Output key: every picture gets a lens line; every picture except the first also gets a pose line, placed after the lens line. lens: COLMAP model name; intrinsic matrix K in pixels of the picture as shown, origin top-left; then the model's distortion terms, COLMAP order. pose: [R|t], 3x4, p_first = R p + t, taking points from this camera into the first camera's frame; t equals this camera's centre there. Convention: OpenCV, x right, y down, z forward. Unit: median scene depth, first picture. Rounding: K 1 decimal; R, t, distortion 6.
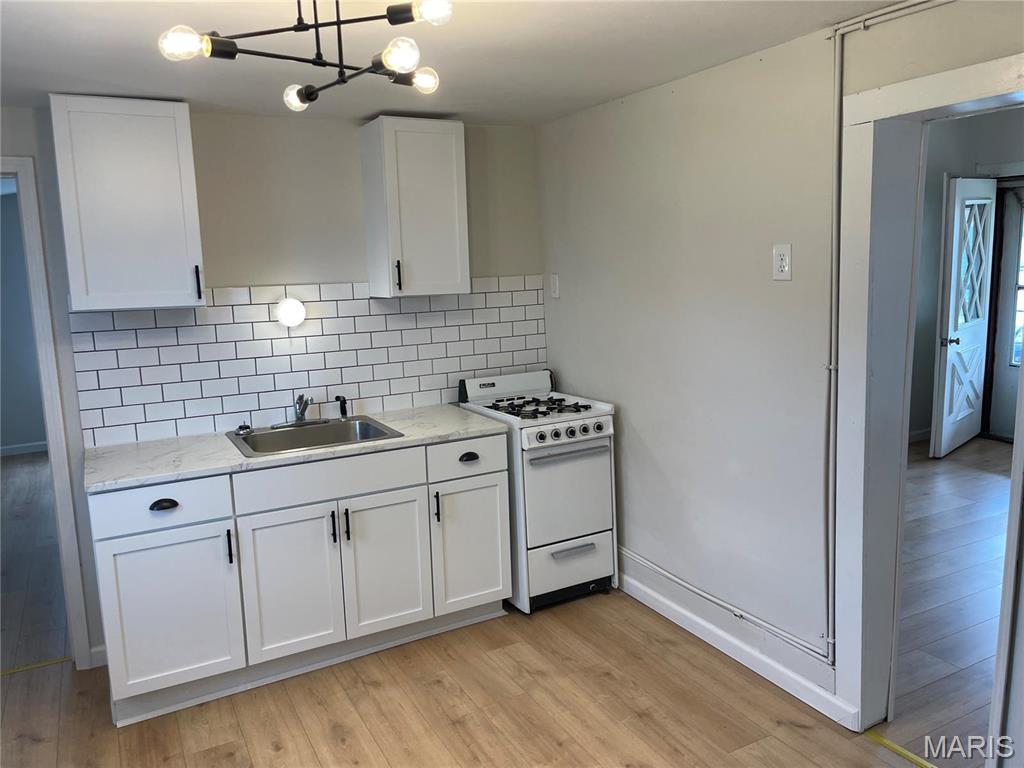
lens RADIAL K [[764.1, 0, 512.0], [0, 764.1, 384.0], [0, 0, 1]] dist [-0.004532, -0.005203]
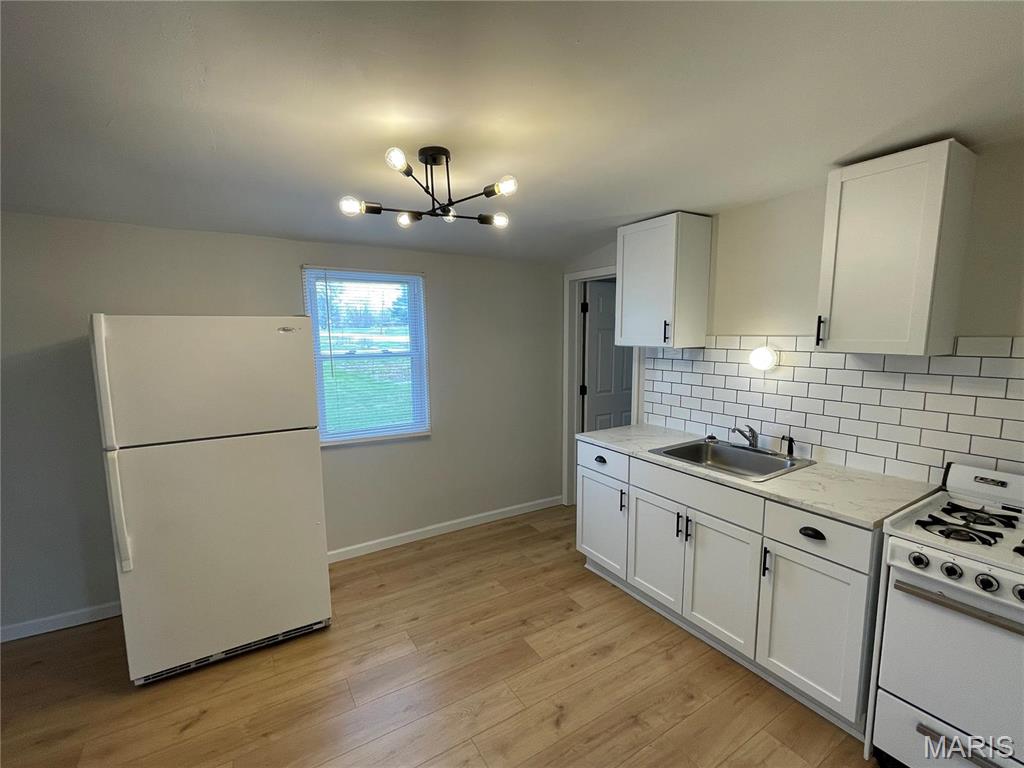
lens RADIAL K [[450.1, 0, 509.6], [0, 450.1, 388.0], [0, 0, 1]] dist [0.000408, -0.000069]
pose [[0.045836, 0.158097, -0.986359, 0.428073], [-0.137544, 0.978991, 0.150524, -0.104678], [0.989435, 0.128768, 0.066618, 0.583493]]
